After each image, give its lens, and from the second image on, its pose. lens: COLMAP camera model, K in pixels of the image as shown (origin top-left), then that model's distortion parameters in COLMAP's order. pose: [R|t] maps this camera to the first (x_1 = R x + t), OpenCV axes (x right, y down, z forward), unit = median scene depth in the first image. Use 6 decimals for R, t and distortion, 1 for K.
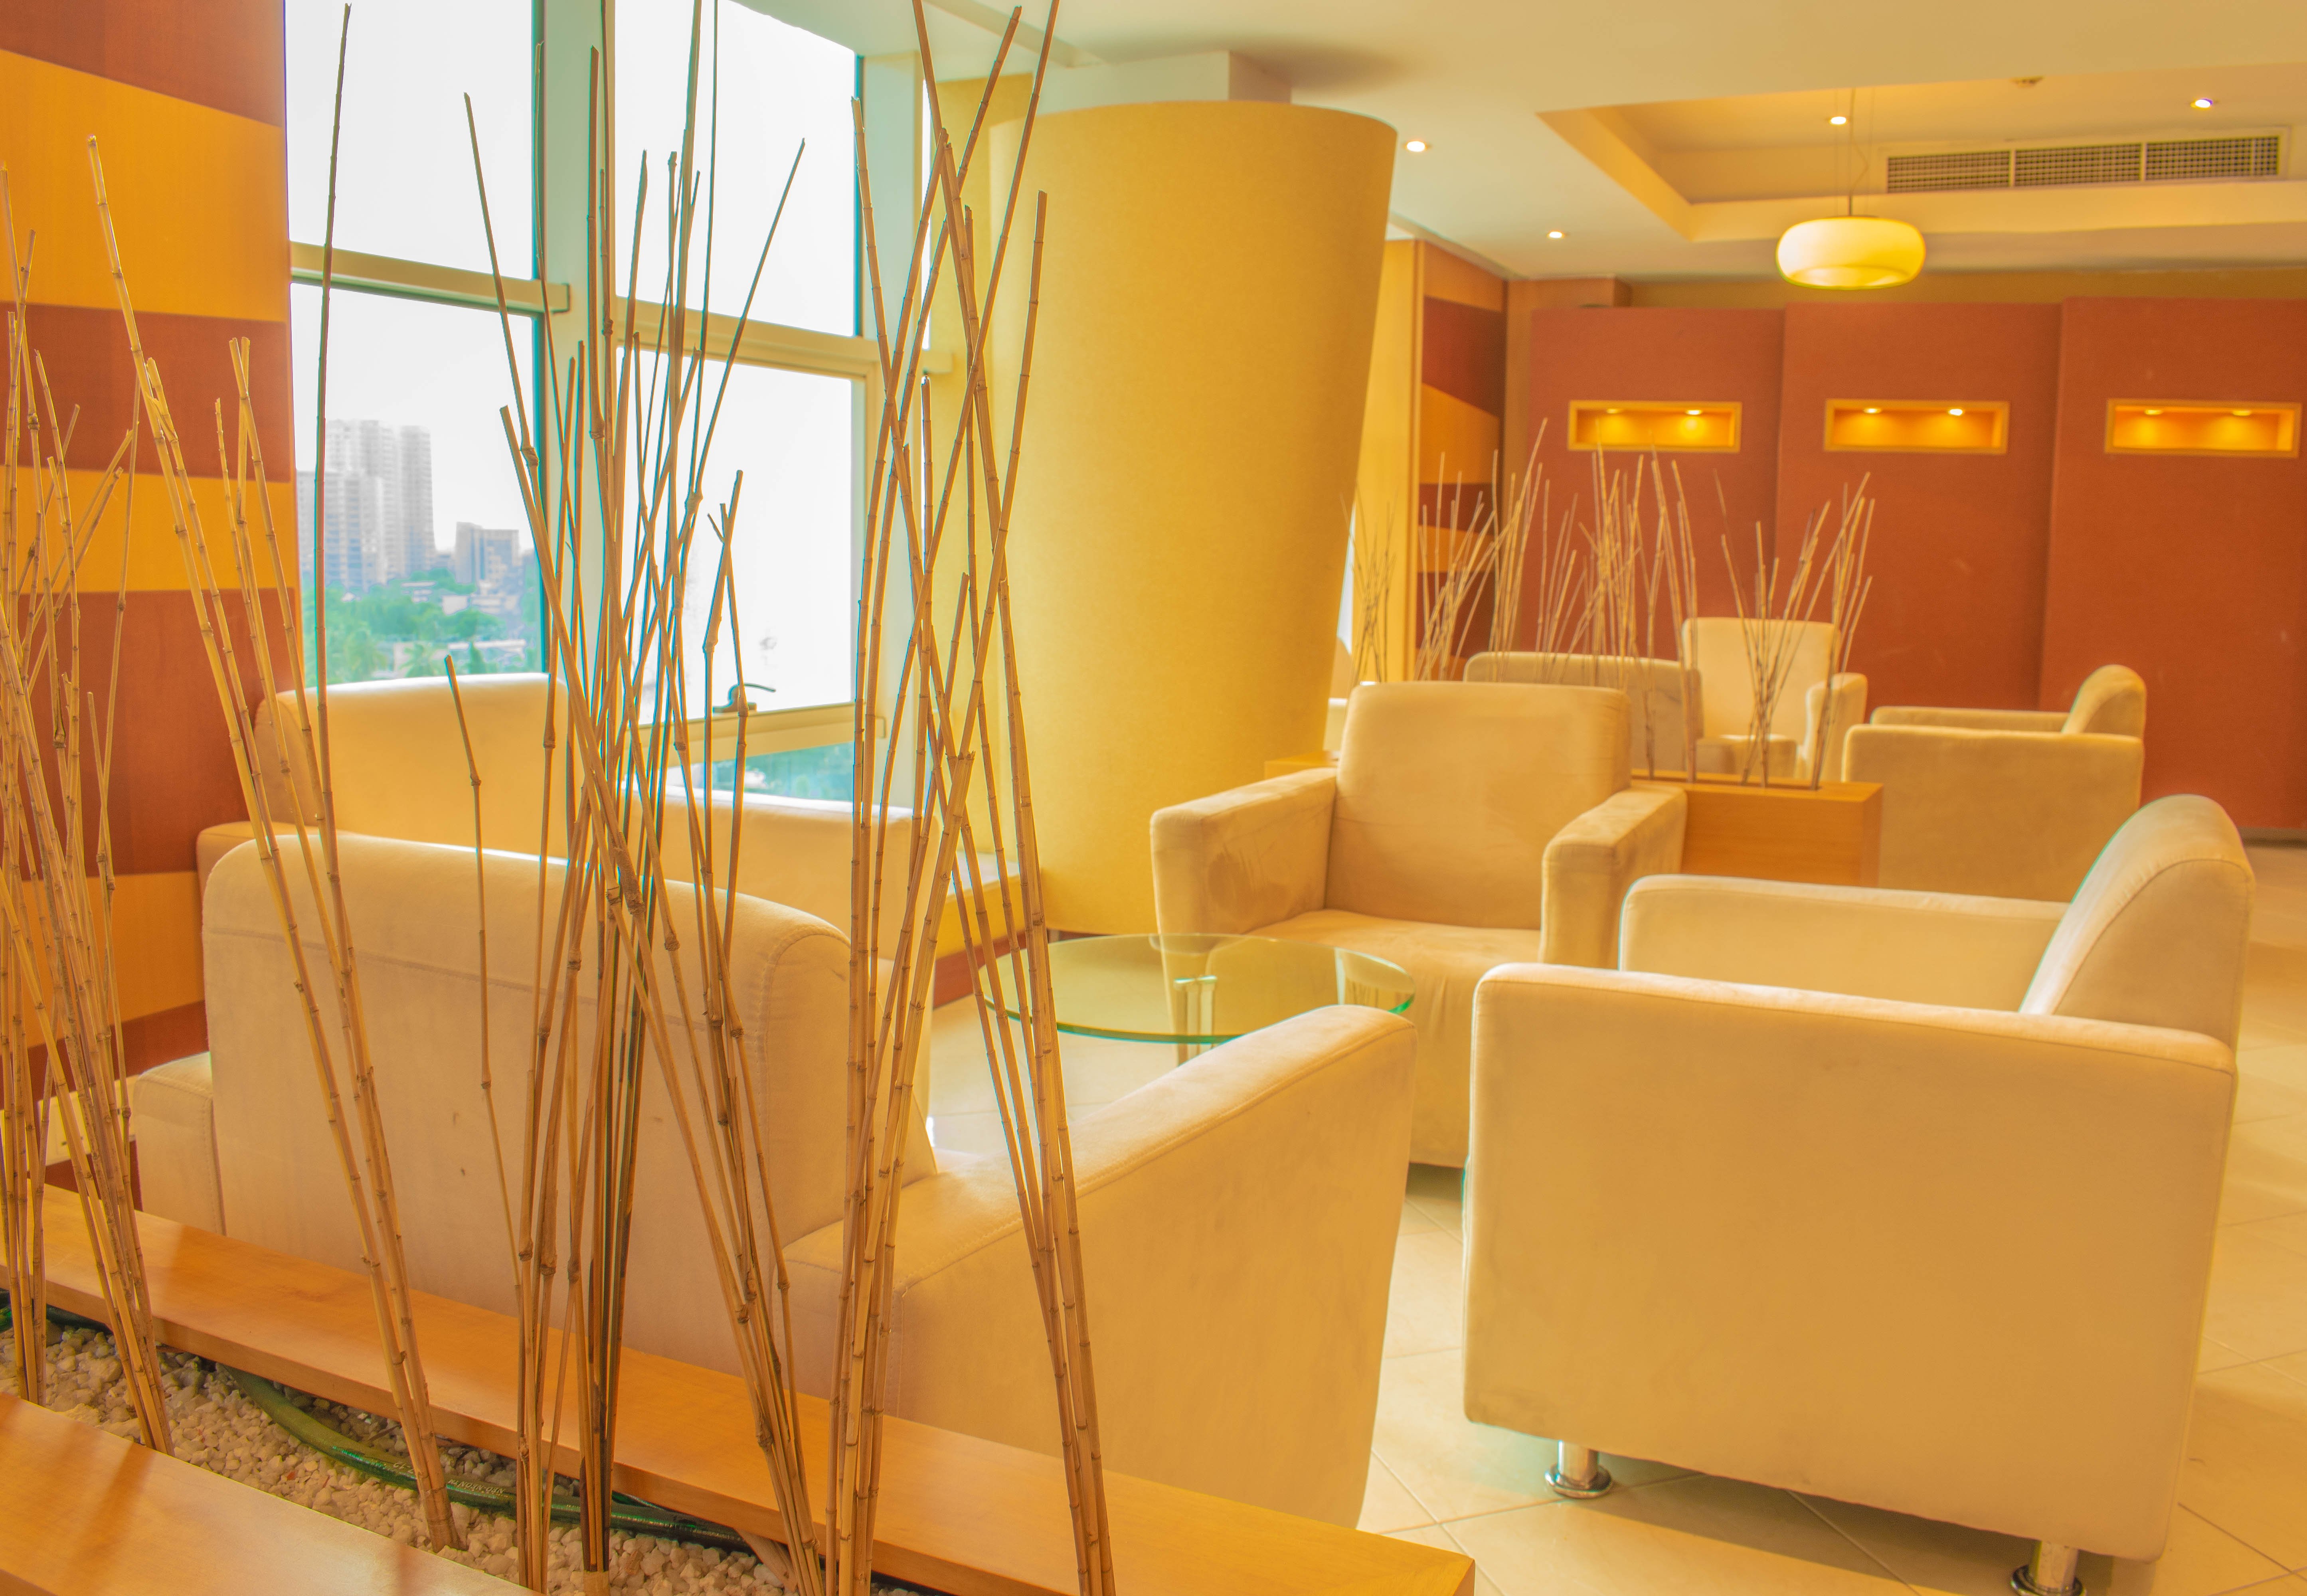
lens RADIAL K [[1717.4, 0, 1156.5], [0, 1717.4, 785.7], [0, 0, 1]] dist [-0.078318, 0.016886]
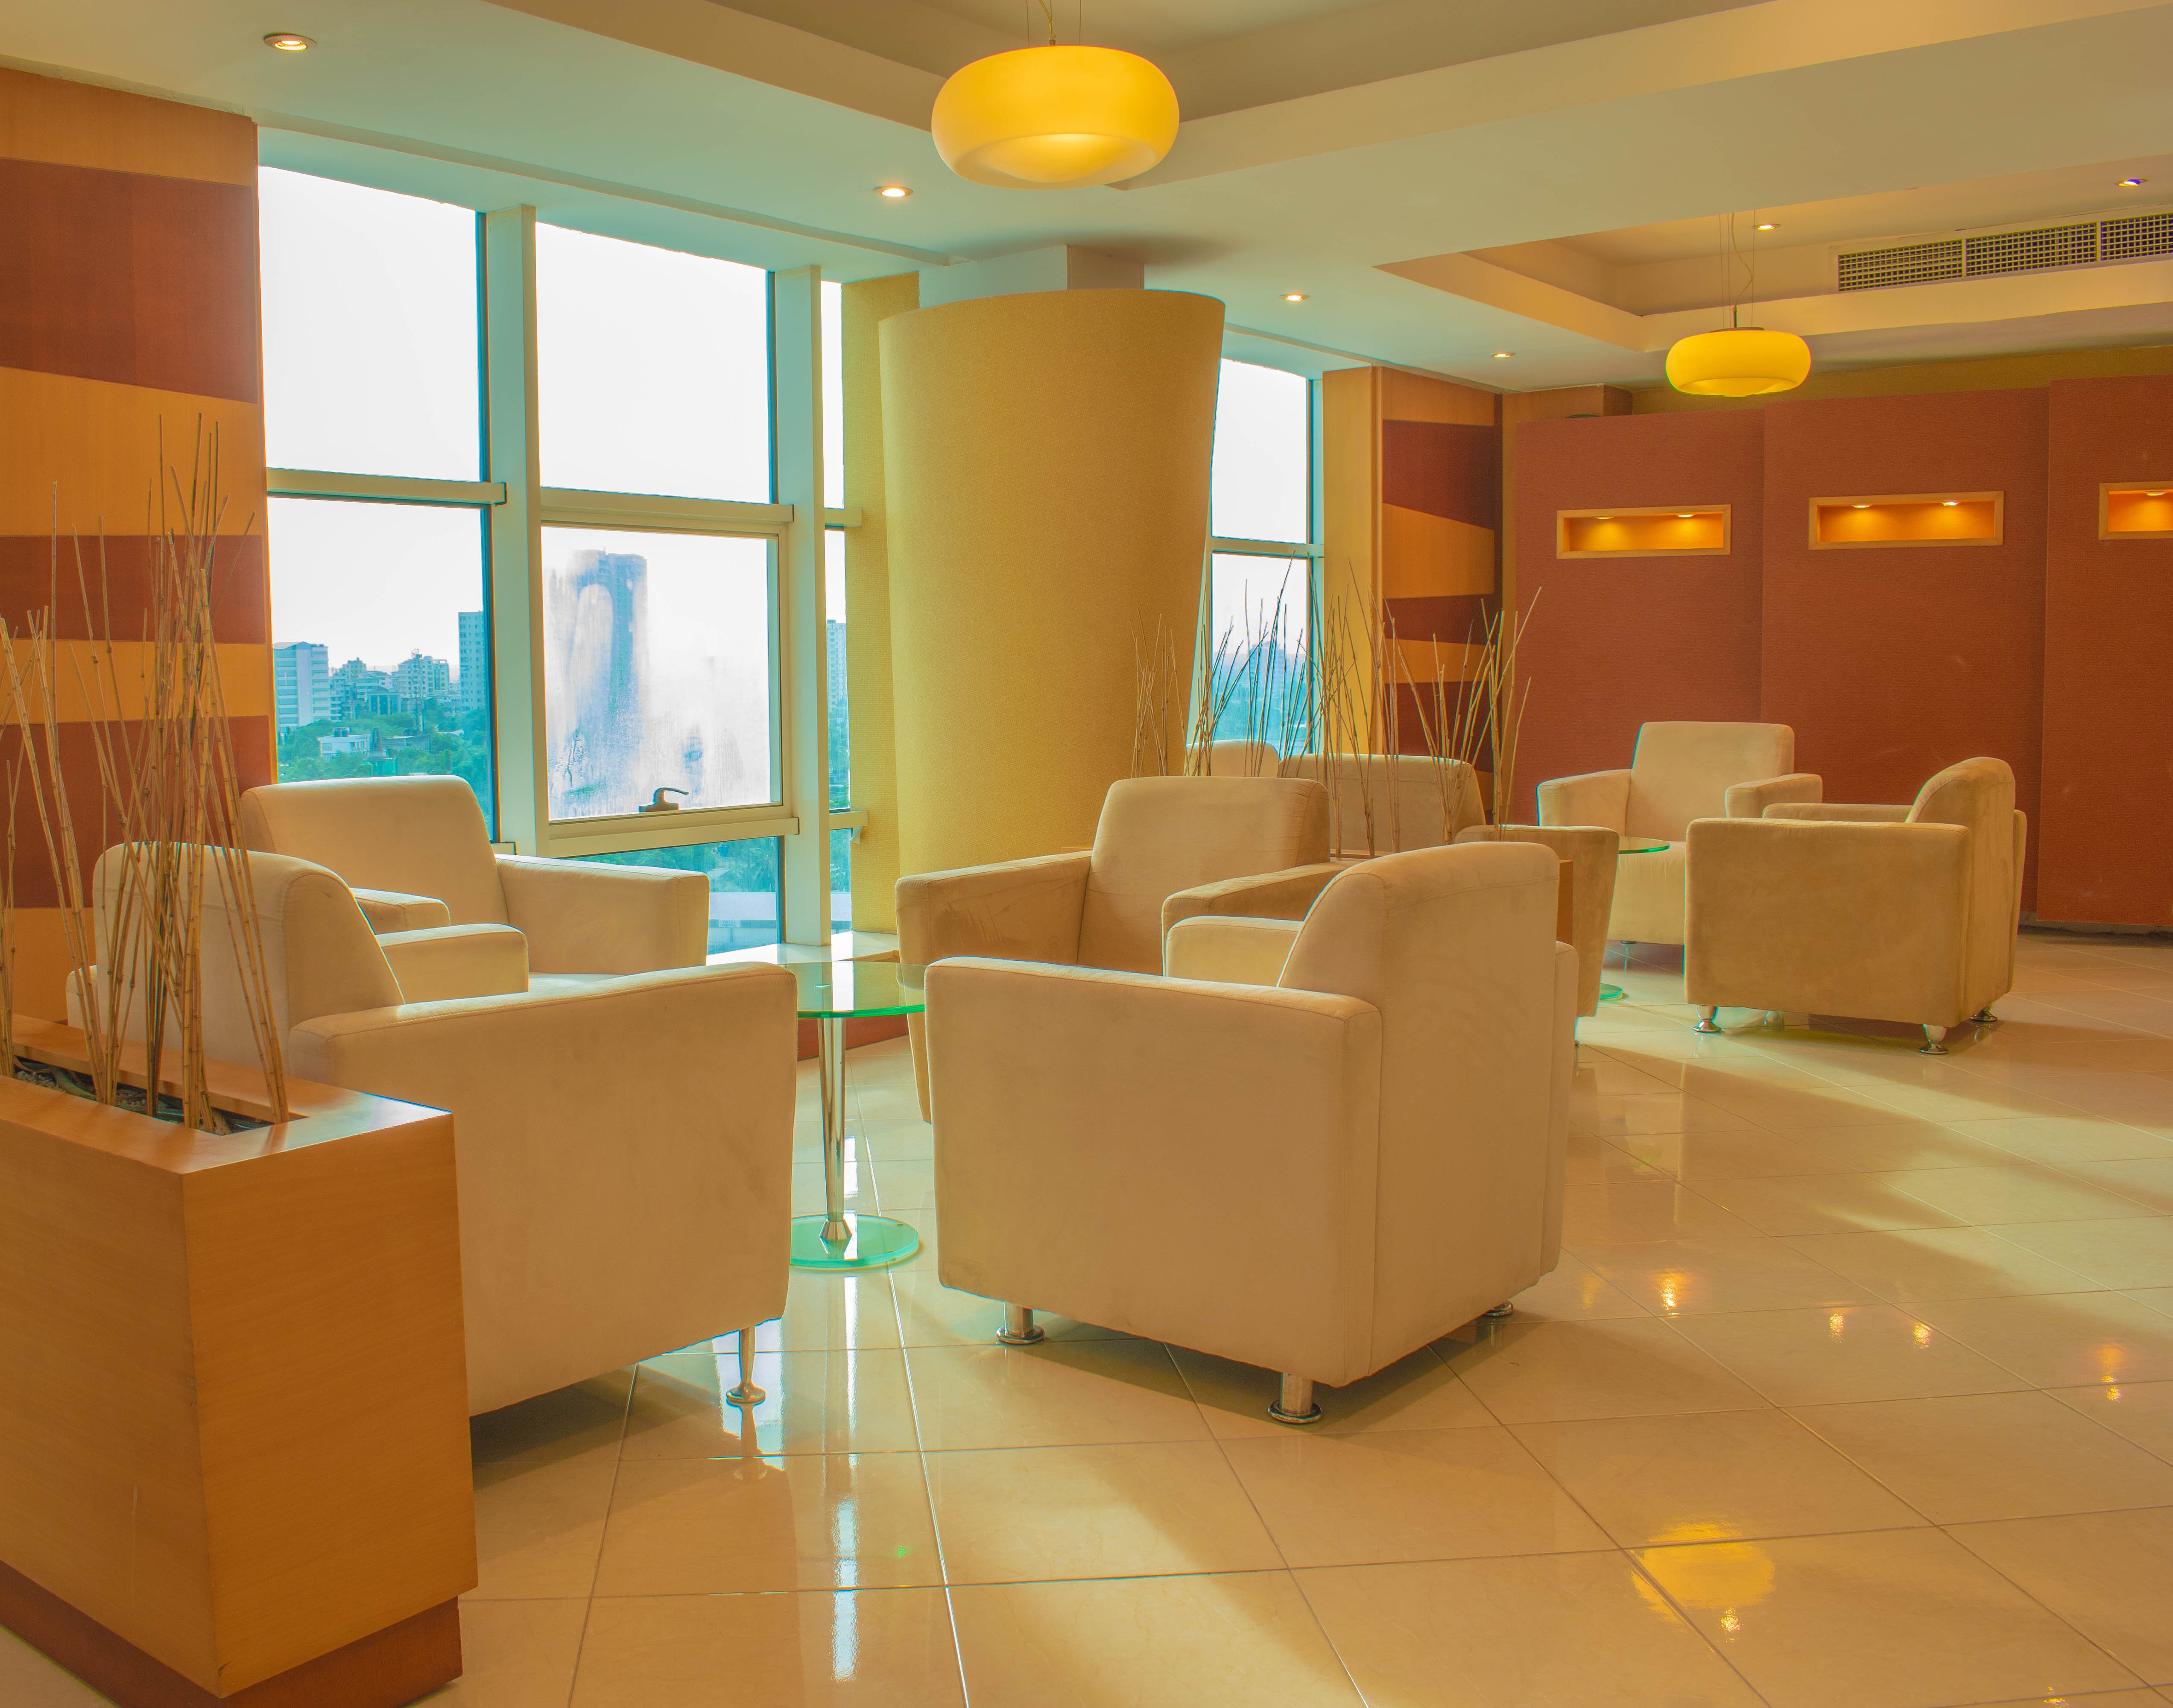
lens RADIAL K [[2045.2, 0, 1083.2], [0, 2045.2, 858.4], [0, 0, 1]] dist [-0.065670, 0.000000]
pose [[0.971598, -0.005350, -0.236579, 0.346321], [-0.005262, 0.999009, -0.044201, 0.047195], [0.236581, 0.044191, 0.970606, -0.310154]]
